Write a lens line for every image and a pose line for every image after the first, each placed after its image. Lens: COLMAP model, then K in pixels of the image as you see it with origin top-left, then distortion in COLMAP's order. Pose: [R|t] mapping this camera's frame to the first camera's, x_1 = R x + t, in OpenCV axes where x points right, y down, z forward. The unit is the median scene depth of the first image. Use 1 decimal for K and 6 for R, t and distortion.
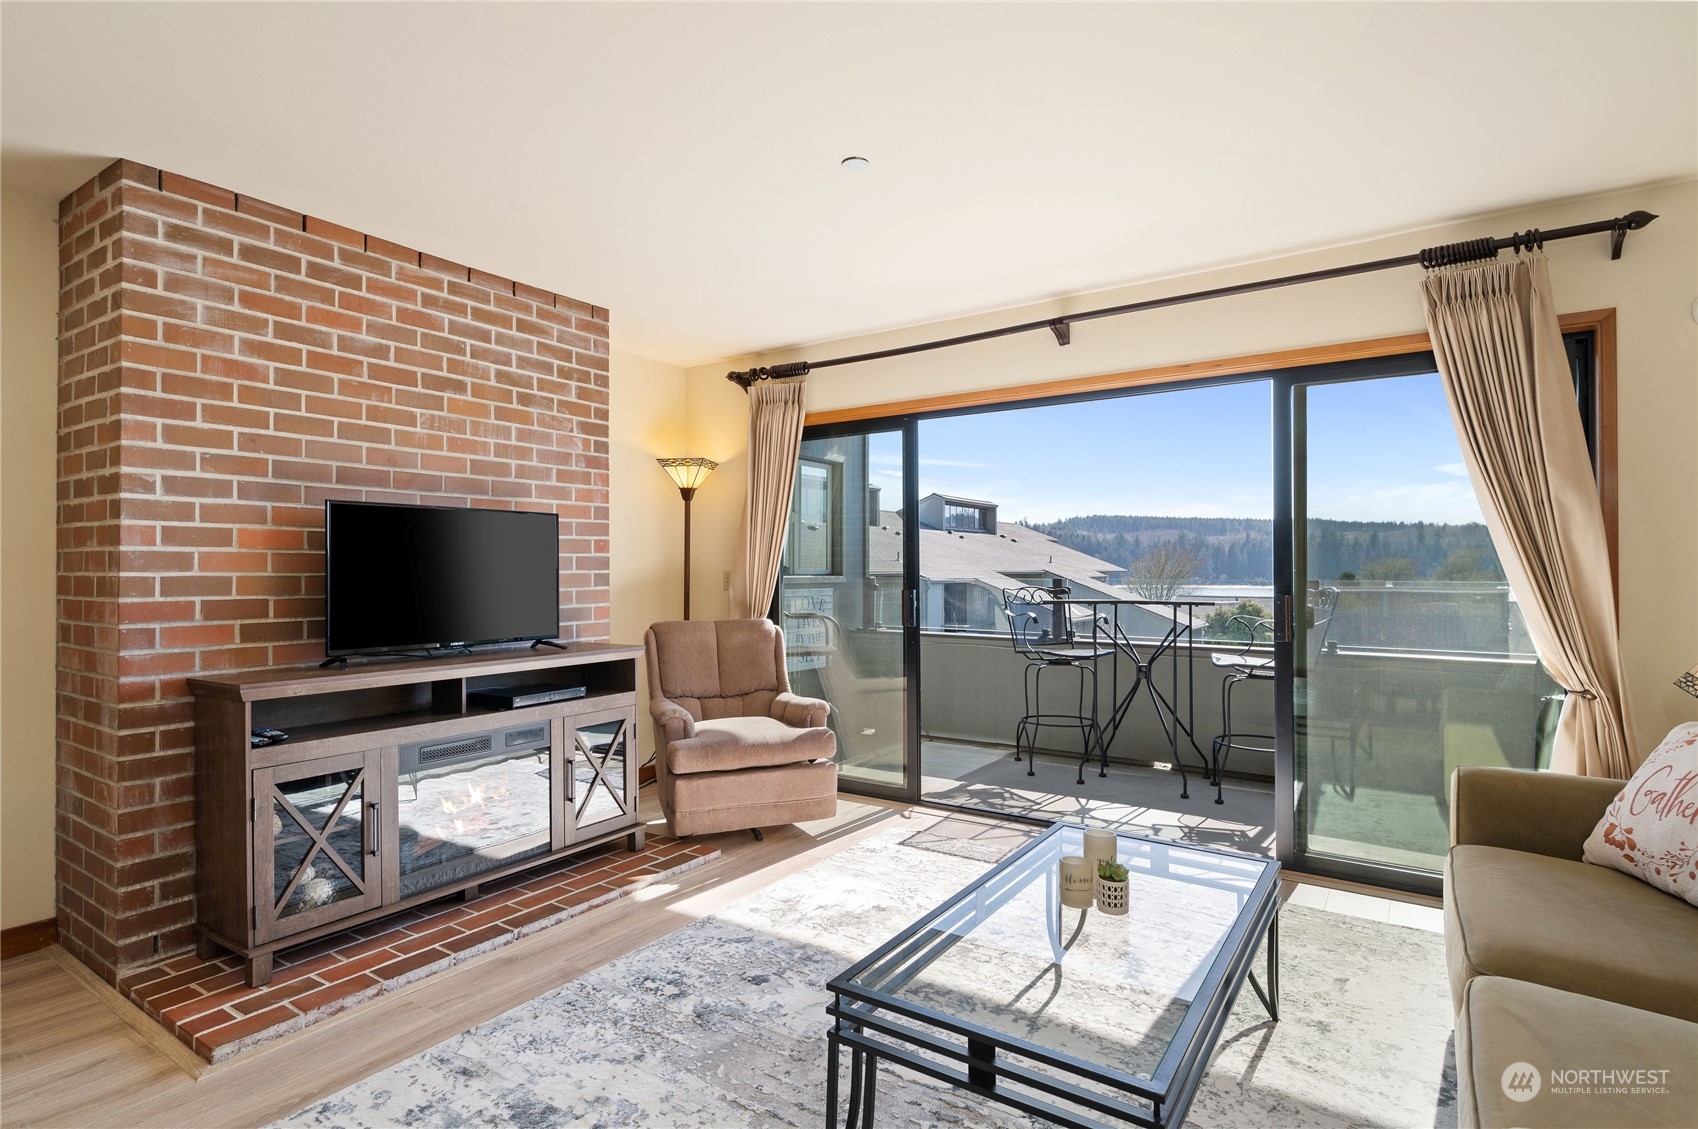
lens RADIAL K [[856.4, 0, 845.1], [0, 856.4, 566.2], [0, 0, 1]] dist [0.000922, -0.004328]
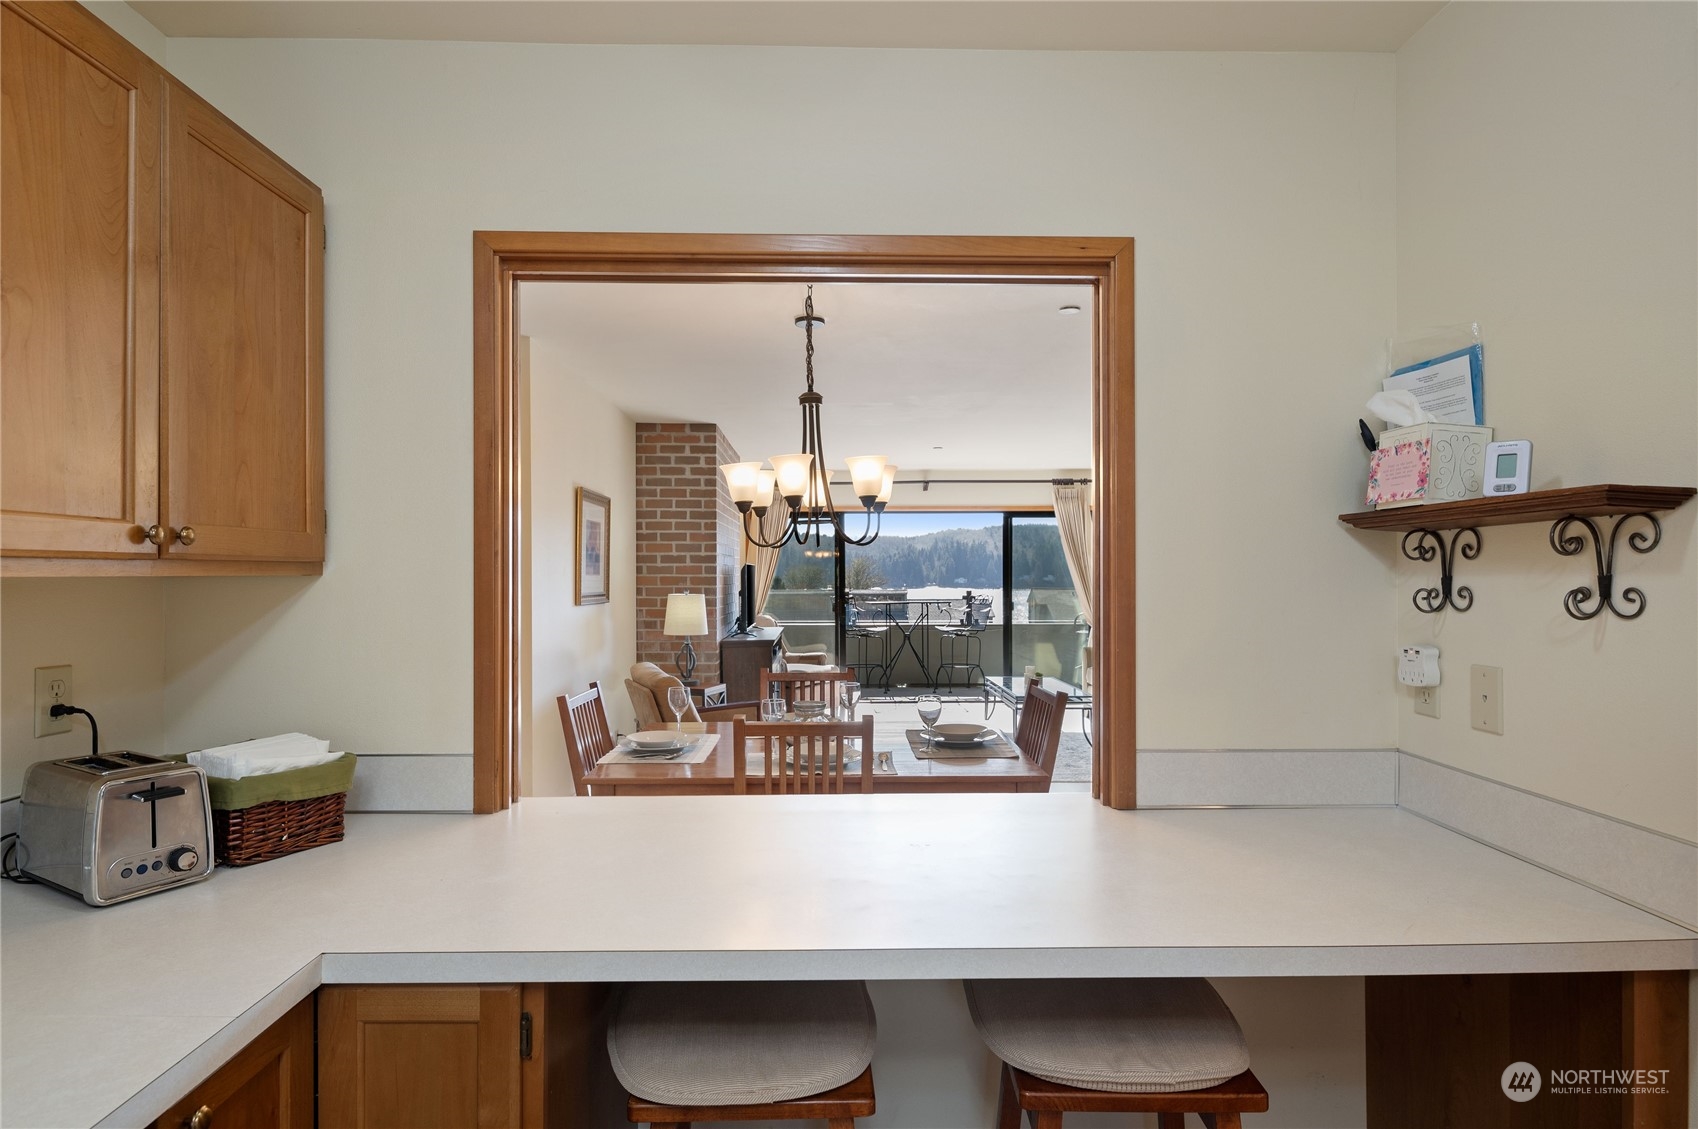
lens RADIAL K [[878.6, 0, 851.0], [0, 878.6, 578.7], [0, 0, 1]] dist [0.000772, -0.000092]
pose [[0.807712, -0.004736, 0.589558, -1.318526], [-0.000489, 0.999962, 0.008703, -0.043458], [-0.589576, -0.007318, 0.807679, -0.803434]]
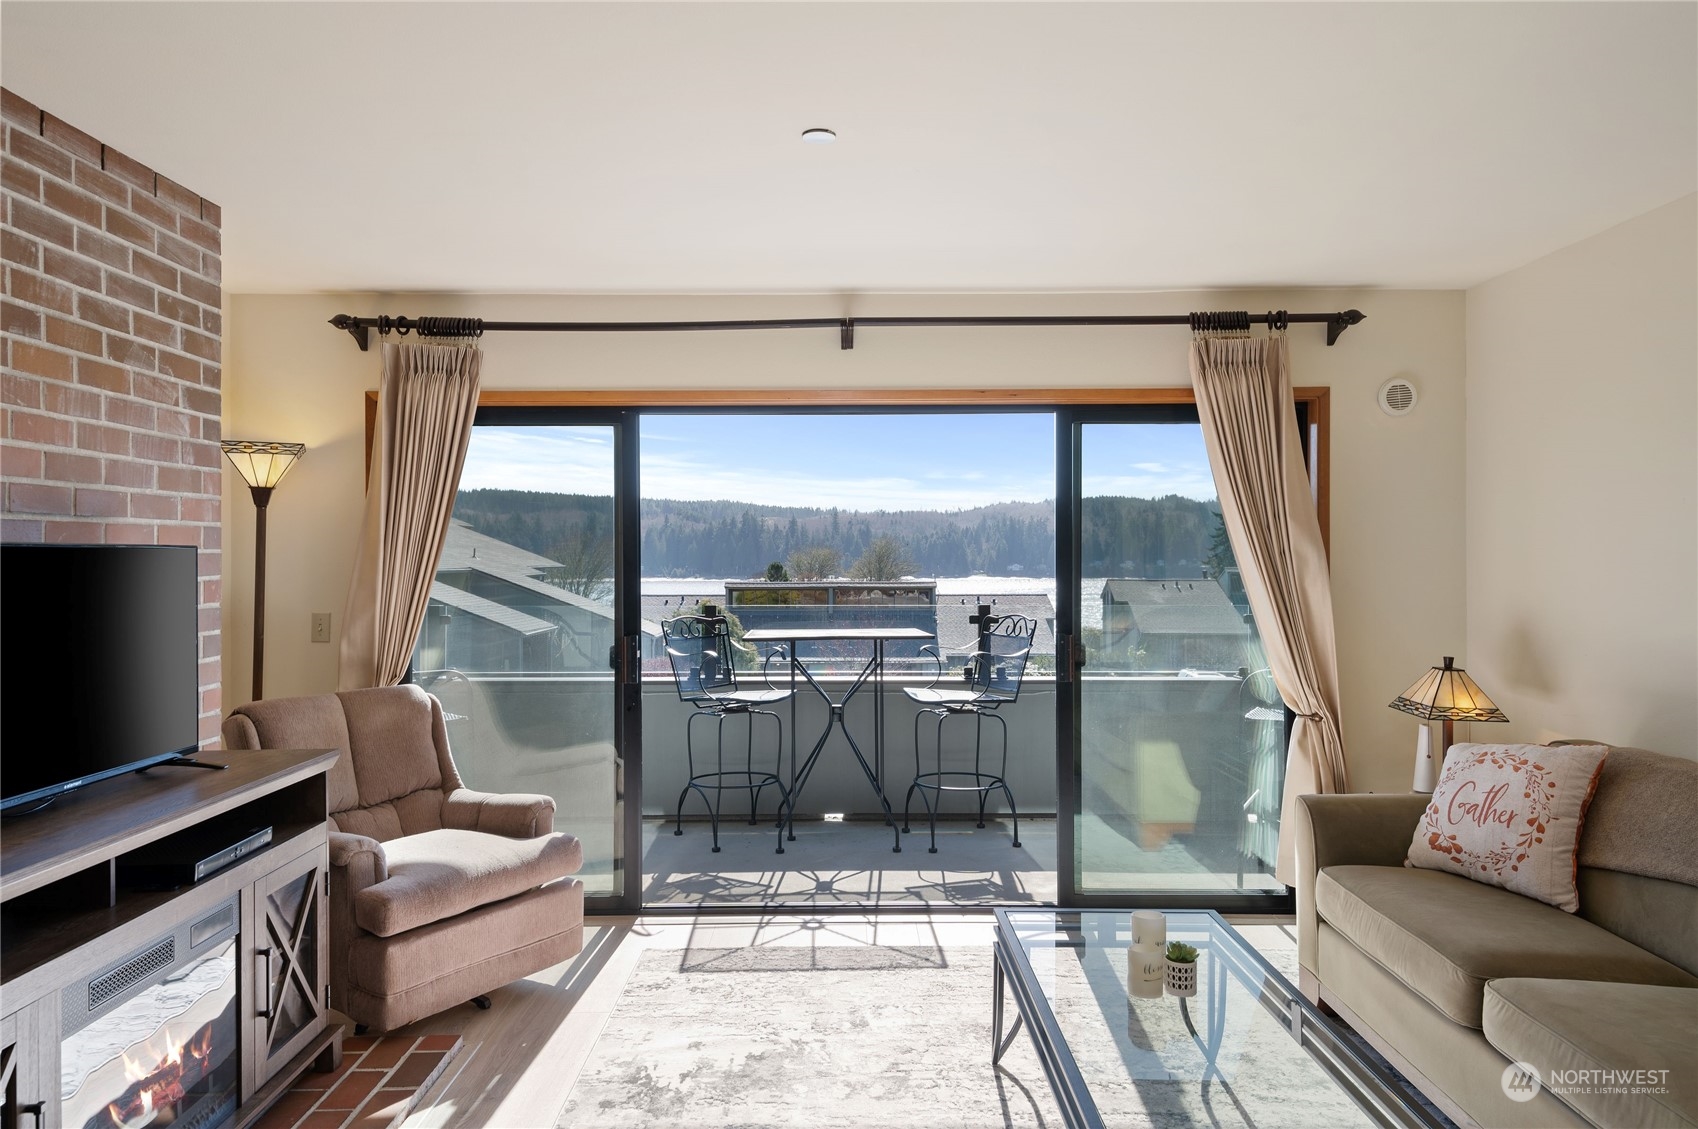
lens RADIAL K [[1099.6, 0, 845.7], [0, 1099.6, 554.8], [0, 0, 1]] dist [0.022289, -0.004445]
pose [[0.824235, 0.001198, 0.566246, -0.376705], [-0.001085, 0.999999, -0.000536, -0.051858], [-0.566247, -0.000172, 0.824236, 0.090017]]
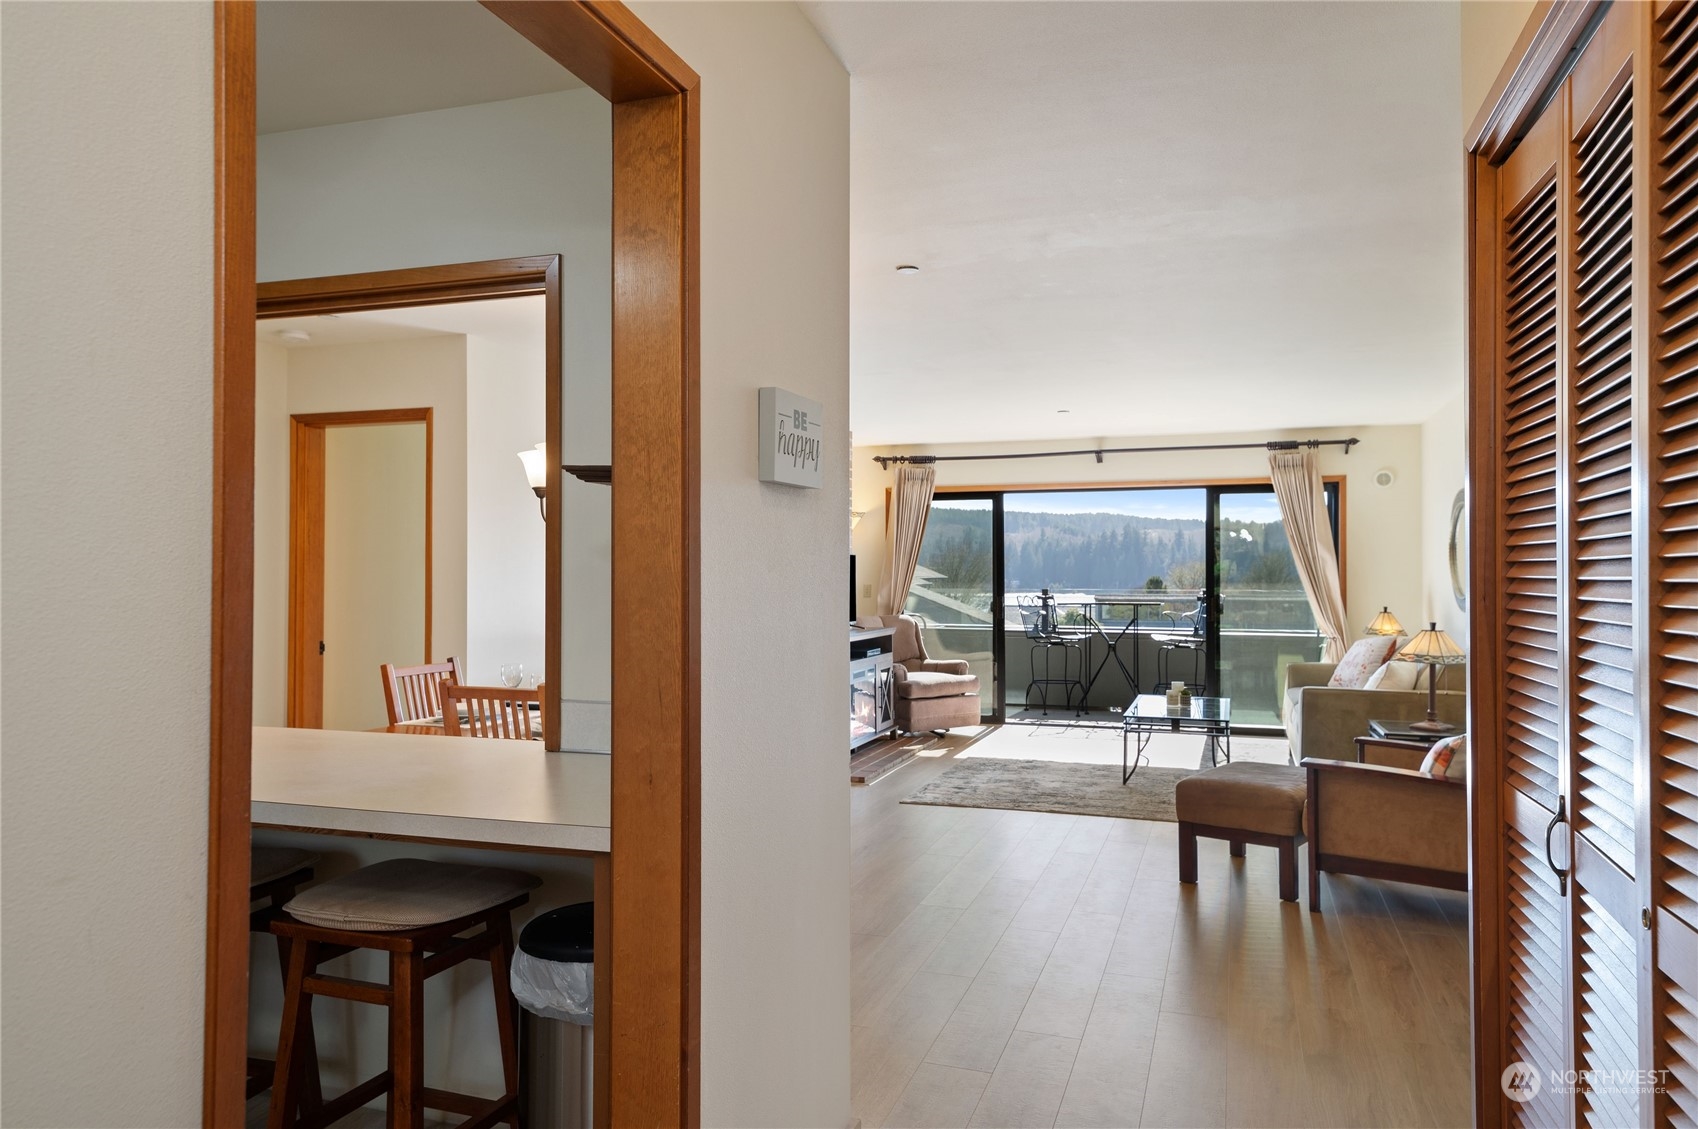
lens RADIAL K [[1140.4, 0, 855.6], [0, 1140.4, 566.3], [0, 0, 1]] dist [0.030591, 0.000747]
pose [[0.961643, 0.003239, 0.274286, -0.937375], [-0.002565, 0.999993, -0.002814, -0.028093], [-0.274293, 0.002002, 0.961644, -1.238470]]
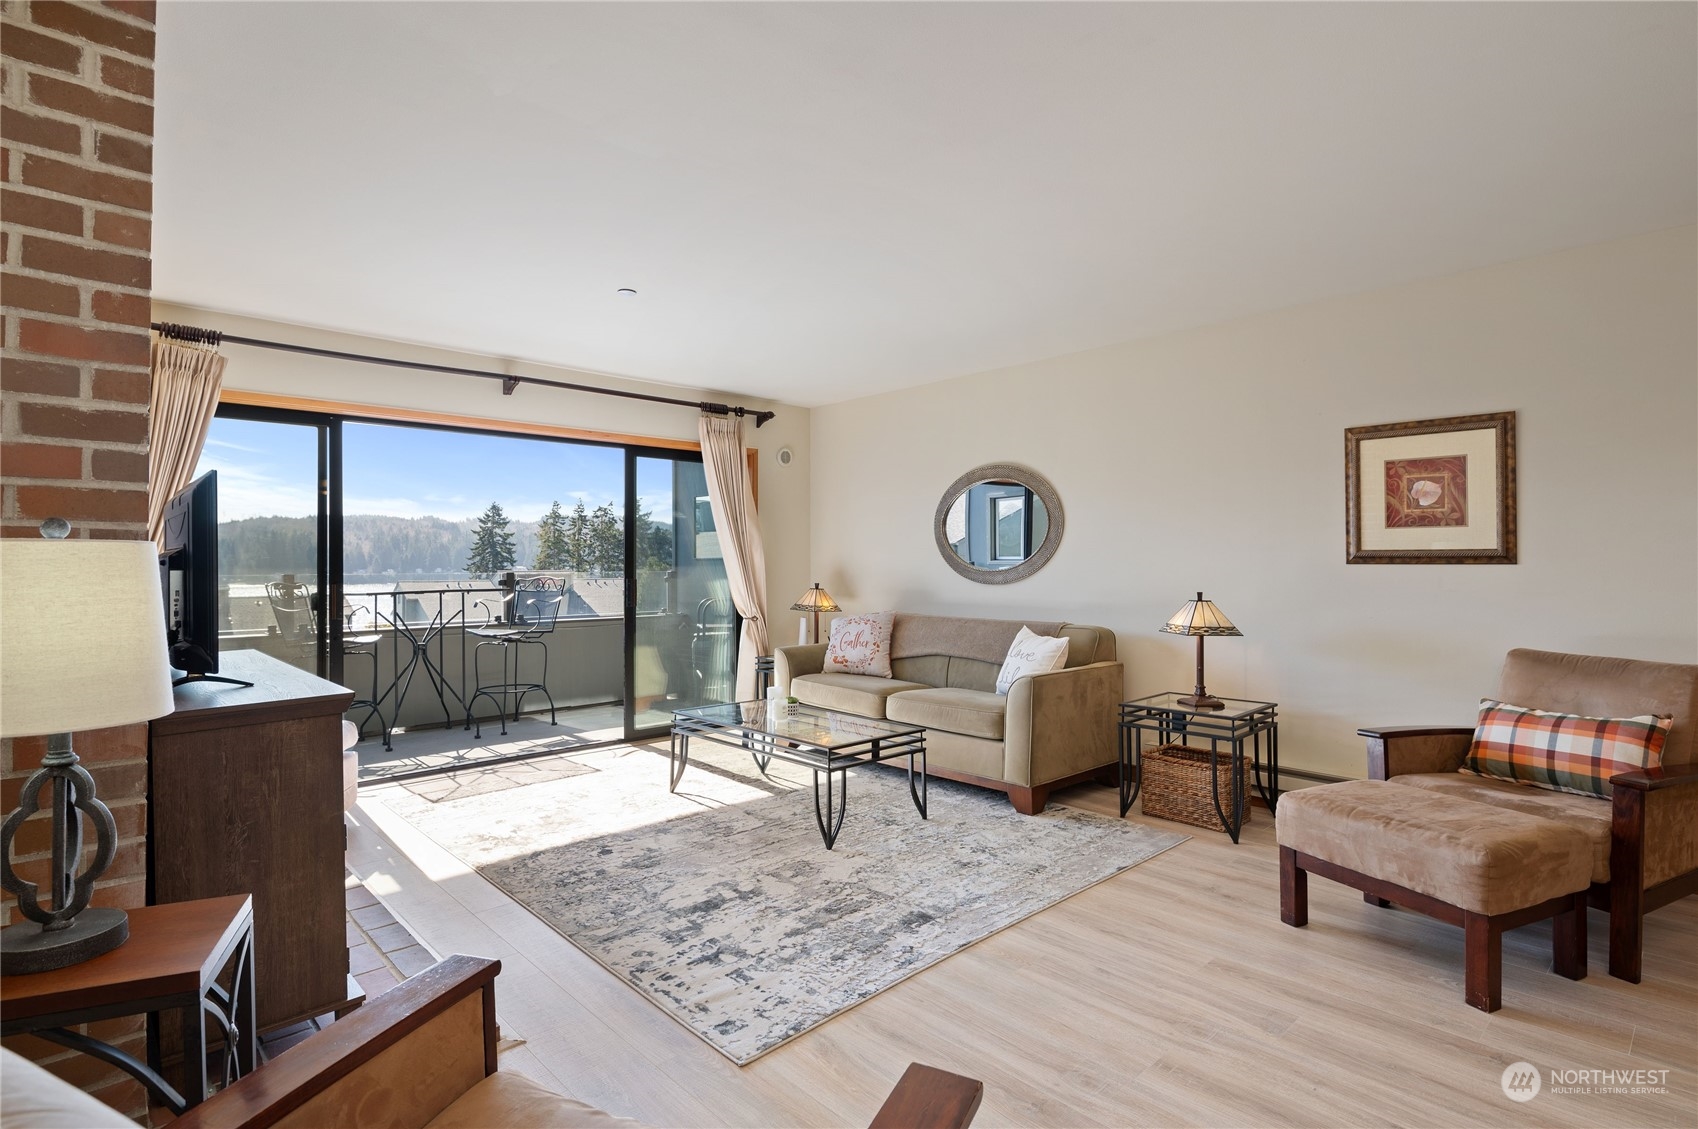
lens RADIAL K [[835.2, 0, 861.8], [0, 835.2, 558.0], [0, 0, 1]] dist [-0.009659, -0.001467]
pose [[0.201903, 0.007746, 0.979375, -0.909710], [0.000553, 0.999968, -0.008023, 0.005158], [-0.979405, 0.002161, 0.201892, 0.203501]]
